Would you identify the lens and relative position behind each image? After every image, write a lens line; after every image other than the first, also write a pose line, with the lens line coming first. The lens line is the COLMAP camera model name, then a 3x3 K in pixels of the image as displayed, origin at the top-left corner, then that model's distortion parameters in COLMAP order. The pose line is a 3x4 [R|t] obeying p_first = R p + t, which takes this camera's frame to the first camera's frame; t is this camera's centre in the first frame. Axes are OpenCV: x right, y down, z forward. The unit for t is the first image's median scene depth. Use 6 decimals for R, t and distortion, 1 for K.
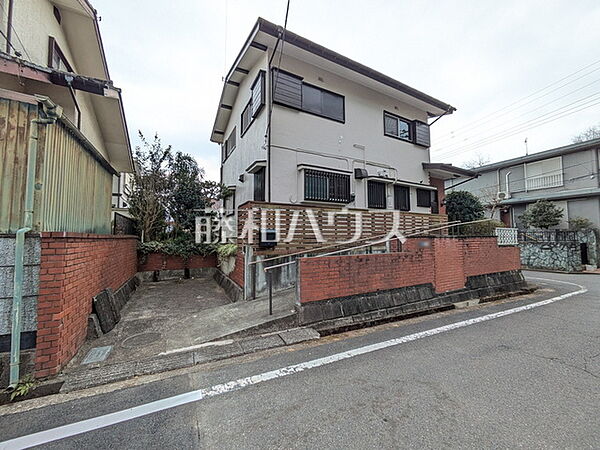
lens RADIAL K [[238.2, 0, 298.2], [0, 238.2, 225.1], [0, 0, 1]] dist [-0.003961, 0.000735]
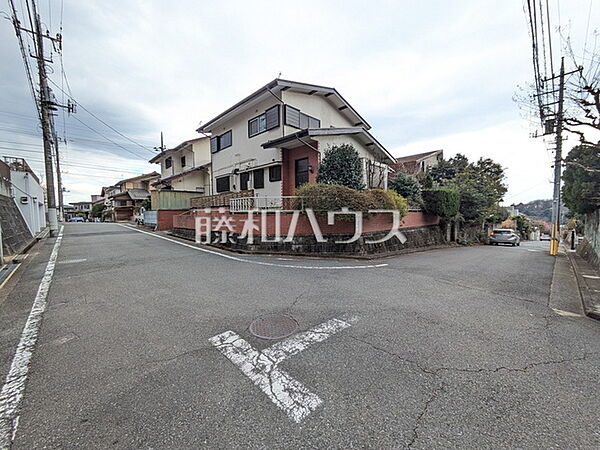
lens RADIAL K [[238.2, 0, 298.8], [0, 238.2, 226.1], [0, 0, 1]] dist [-0.003961, 0.000735]
pose [[0.278986, 0.050252, -0.958979, 2.084538], [0.063248, 0.995500, 0.070566, 0.086034], [0.958210, -0.080340, 0.274553, 0.936663]]
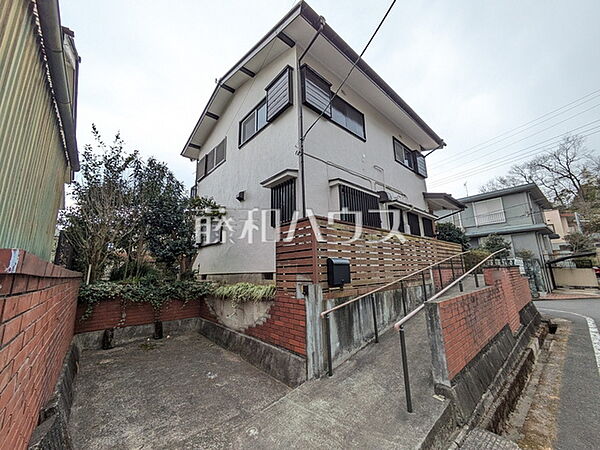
lens RADIAL K [[238.2, 0, 298.6], [0, 238.2, 224.2], [0, 0, 1]] dist [-0.003961, 0.000735]
pose [[0.972400, 0.025991, 0.231867, -0.252936], [0.008676, 0.989061, -0.147250, 0.012763], [-0.233158, 0.145197, 0.961538, 0.233818]]
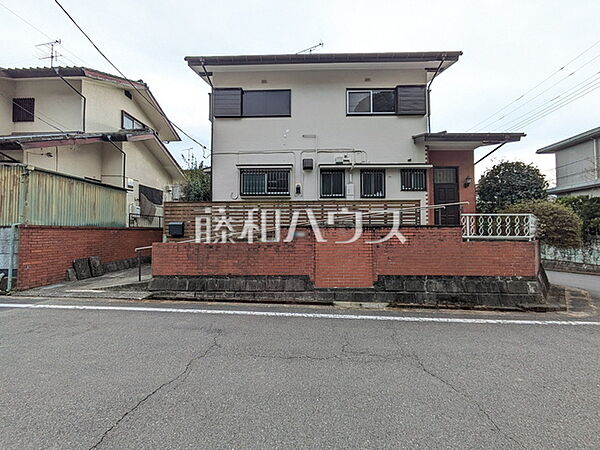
lens RADIAL K [[238.2, 0, 301.5], [0, 238.2, 226.4], [0, 0, 1]] dist [-0.003961, 0.000735]
pose [[0.865840, -0.010677, -0.500206, 0.733629], [0.026151, 0.999371, 0.023936, 0.018037], [0.499636, -0.033806, 0.865575, 0.127701]]
